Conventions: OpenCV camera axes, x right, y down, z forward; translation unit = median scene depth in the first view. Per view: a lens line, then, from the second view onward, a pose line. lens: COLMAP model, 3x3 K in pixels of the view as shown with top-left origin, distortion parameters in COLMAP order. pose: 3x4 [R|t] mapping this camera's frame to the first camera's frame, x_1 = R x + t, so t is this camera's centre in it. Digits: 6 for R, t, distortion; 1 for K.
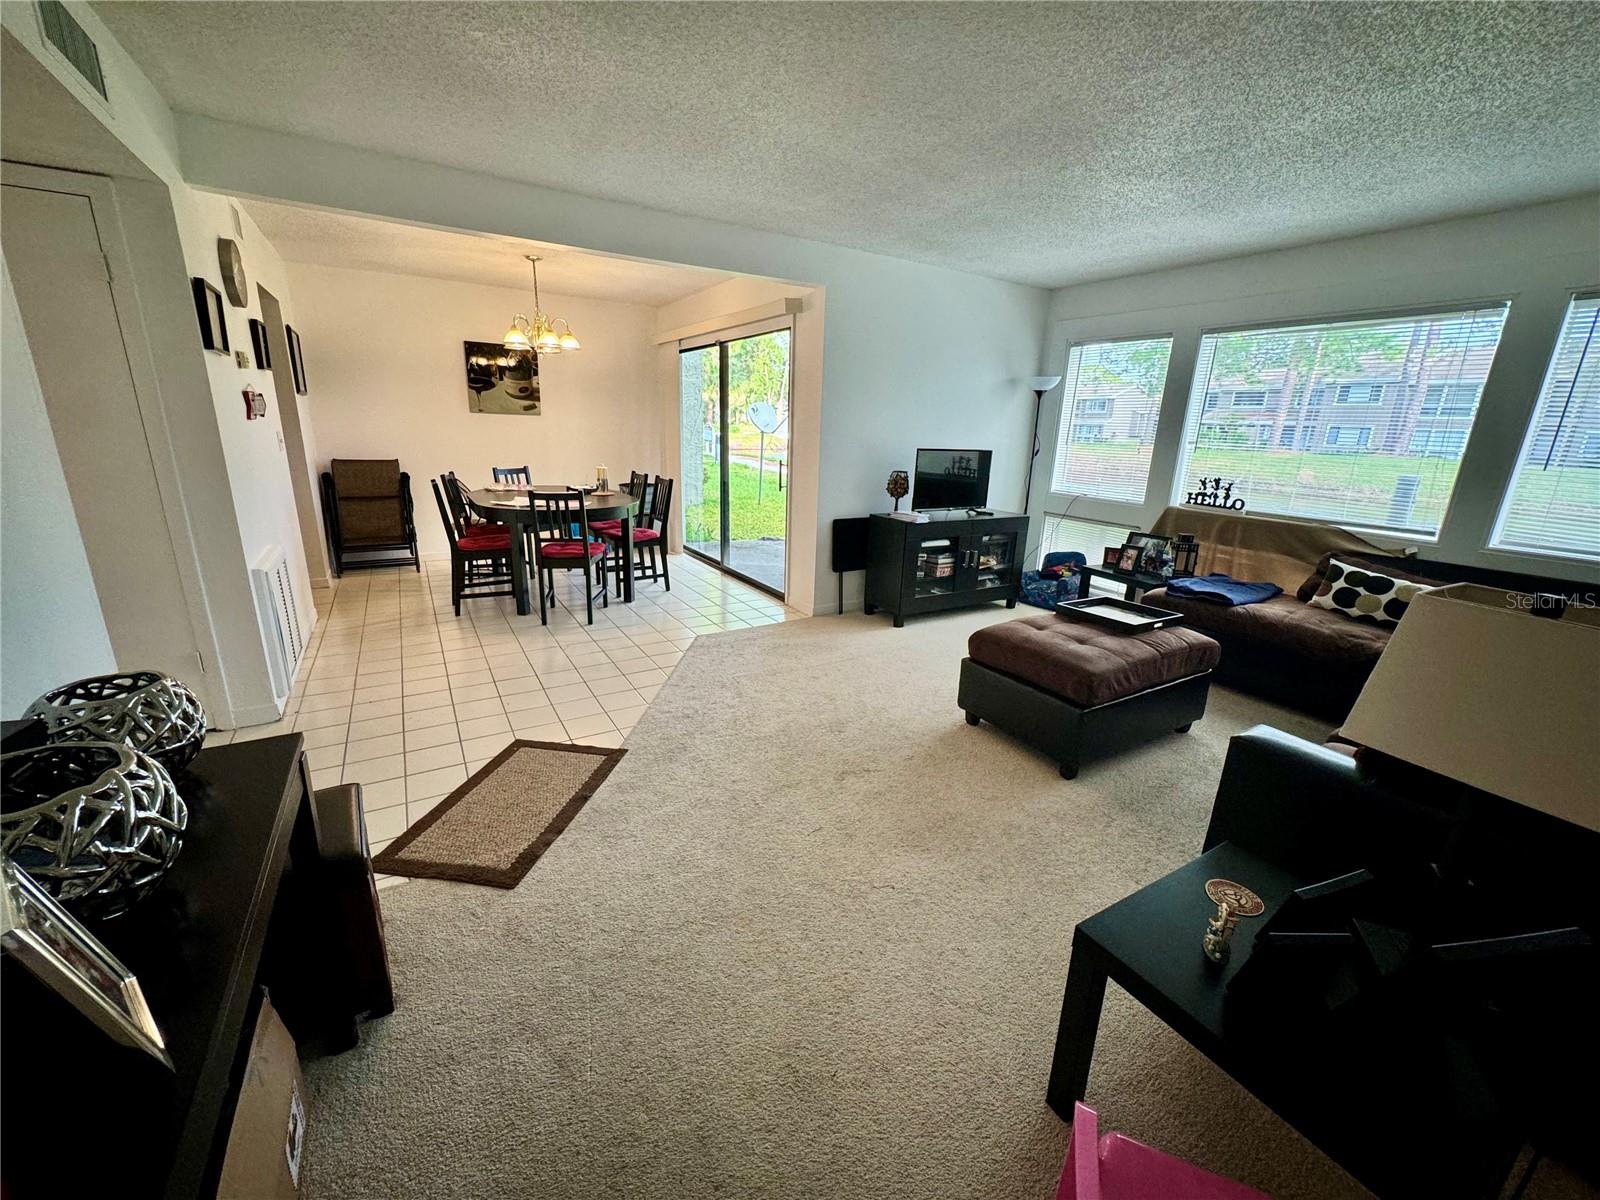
lens RADIAL K [[636.1, 0, 802.0], [0, 636.1, 603.1], [0, 0, 1]] dist [-0.001500, -0.000678]
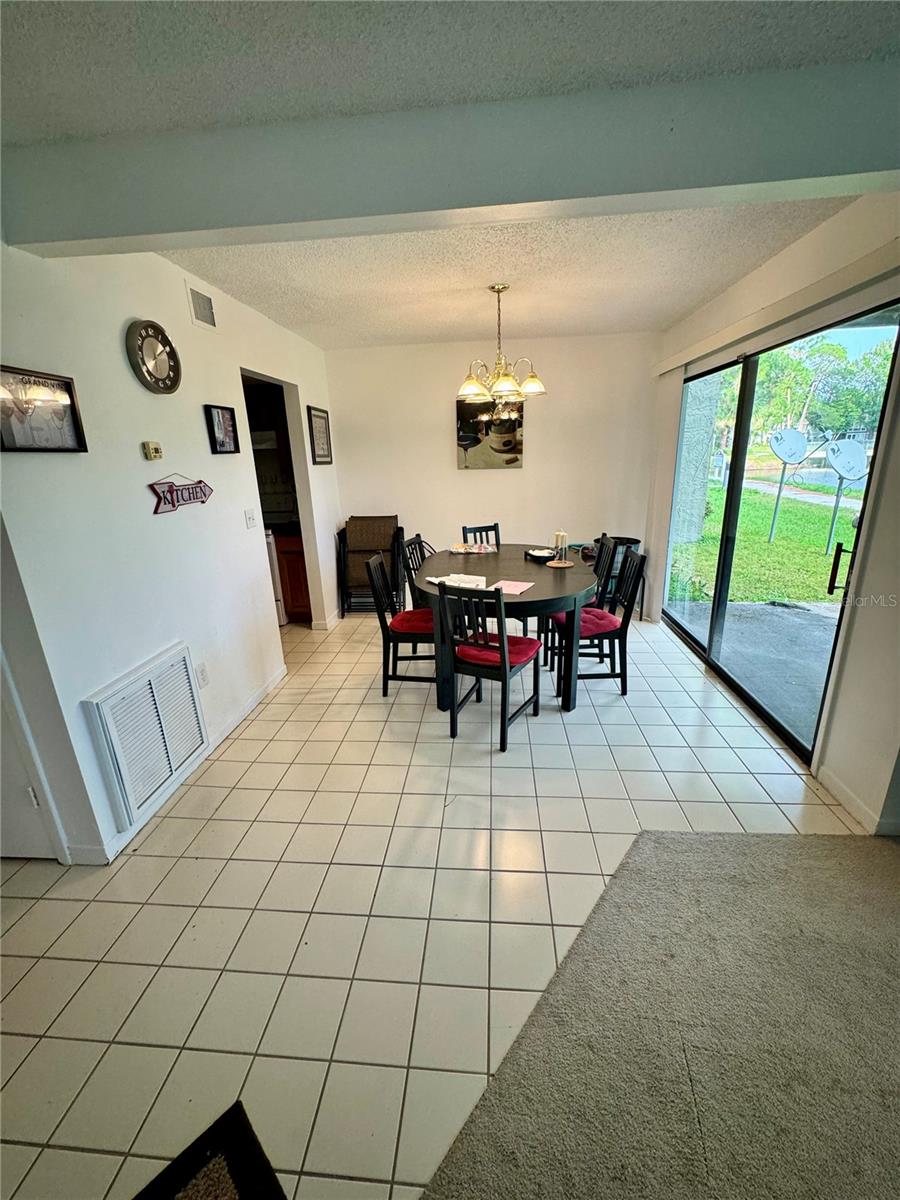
lens RADIAL K [[477.1, 0, 454.8], [0, 477.1, 600.6], [0, 0, 1]] dist [-0.001500, -0.000678]
pose [[0.805927, 0.116703, -0.580398, -0.059555], [-0.101912, 0.993091, 0.058172, -0.165962], [0.583177, 0.012268, 0.812252, 0.460056]]
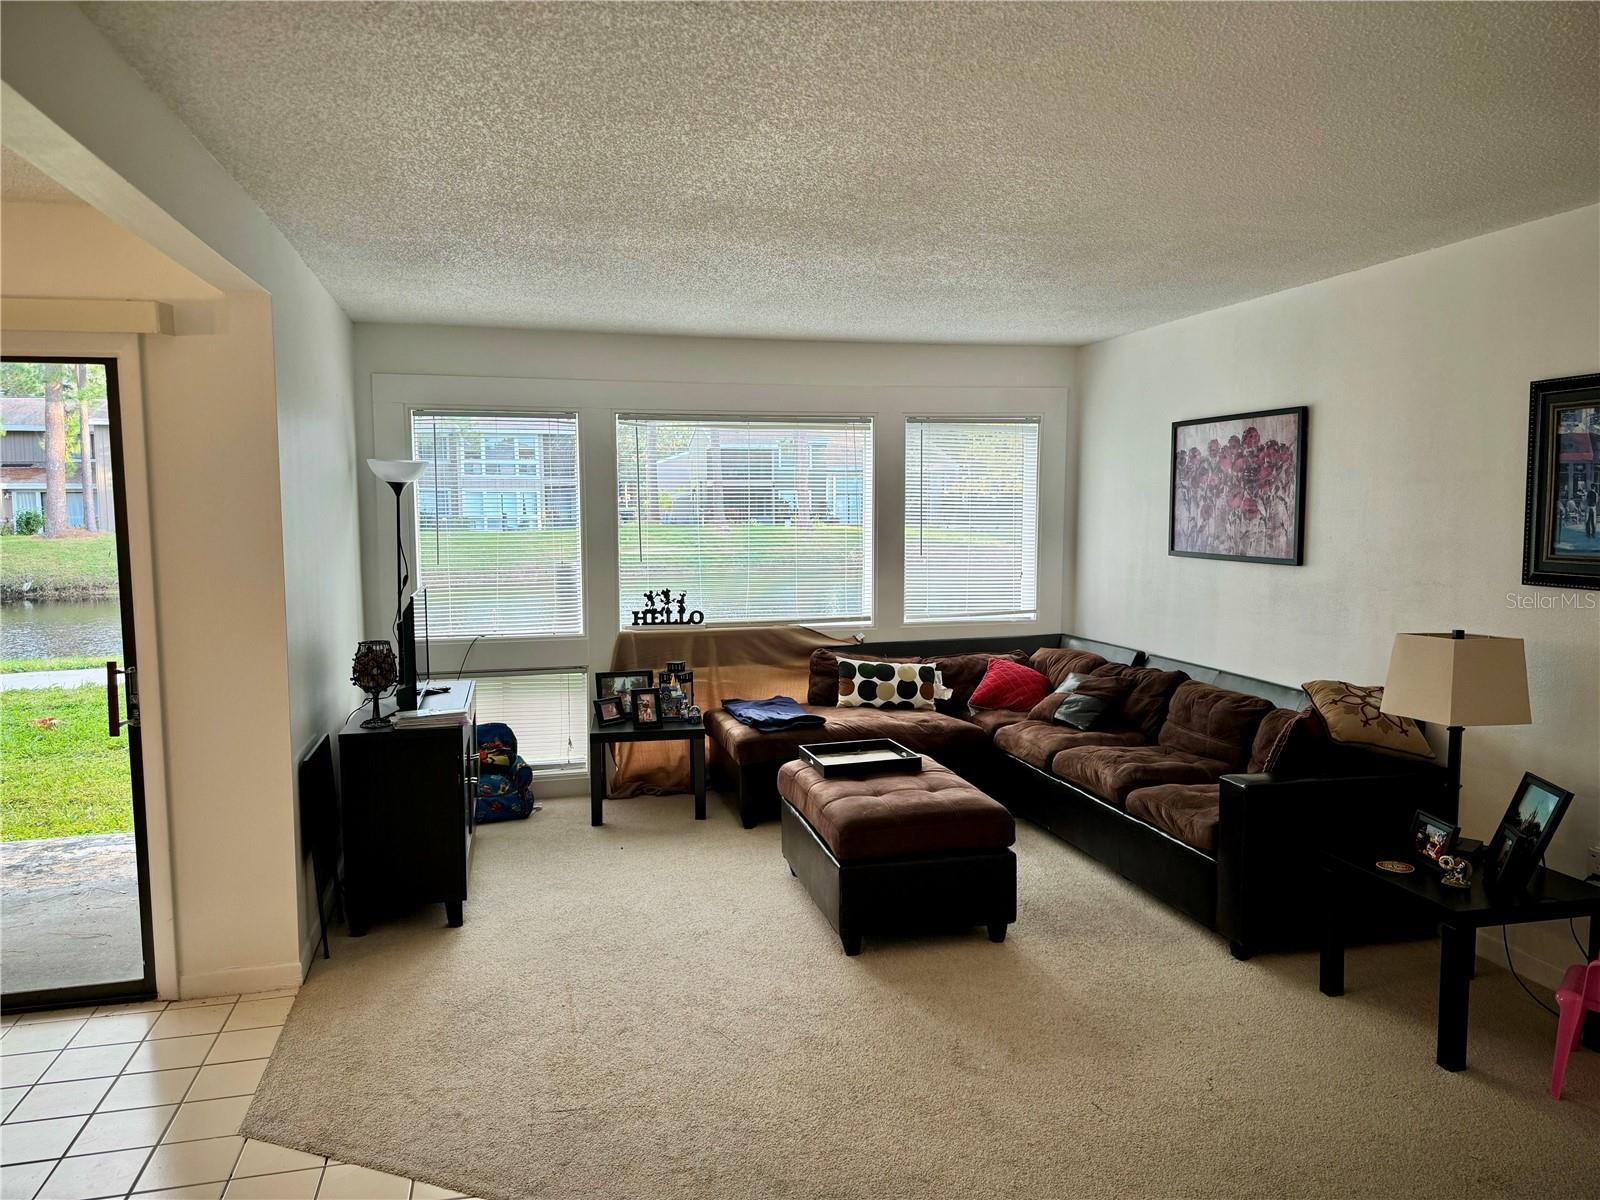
lens RADIAL K [[1117.4, 0, 805.6], [0, 1117.4, 596.5], [0, 0, 1]] dist [0.006579, -0.003682]
pose [[0.283014, -0.113031, 0.952432, -0.600539], [0.275573, 0.960743, 0.032131, -0.168530], [-0.918674, 0.253371, 0.303052, 0.368193]]
